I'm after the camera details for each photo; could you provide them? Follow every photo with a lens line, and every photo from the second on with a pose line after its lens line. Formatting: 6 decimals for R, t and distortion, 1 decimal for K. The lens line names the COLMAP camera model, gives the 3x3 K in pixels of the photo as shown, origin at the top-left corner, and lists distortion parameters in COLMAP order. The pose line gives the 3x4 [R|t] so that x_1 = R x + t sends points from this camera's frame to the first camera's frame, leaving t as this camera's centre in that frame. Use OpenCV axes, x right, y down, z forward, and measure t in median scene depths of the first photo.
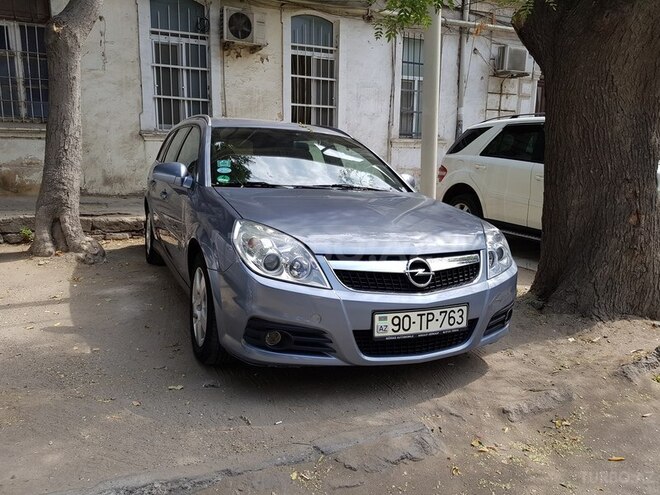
lens RADIAL K [[499.3, 0, 327.0], [0, 499.3, 249.4], [0, 0, 1]] dist [0.029989, -0.043112]
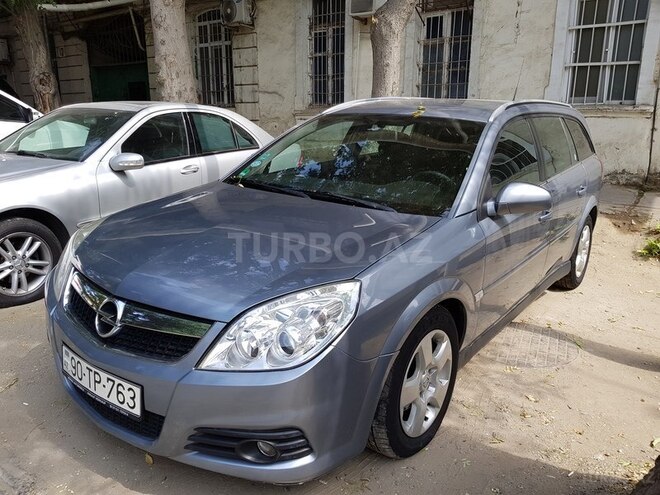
lens RADIAL K [[499.3, 0, 330.7], [0, 499.3, 246.0], [0, 0, 1]] dist [0.029989, -0.043112]
pose [[0.487170, 0.199568, -0.850199, 0.438531], [-0.157610, 0.977645, 0.139172, -0.098295], [0.858967, 0.066200, 0.507734, 0.400526]]
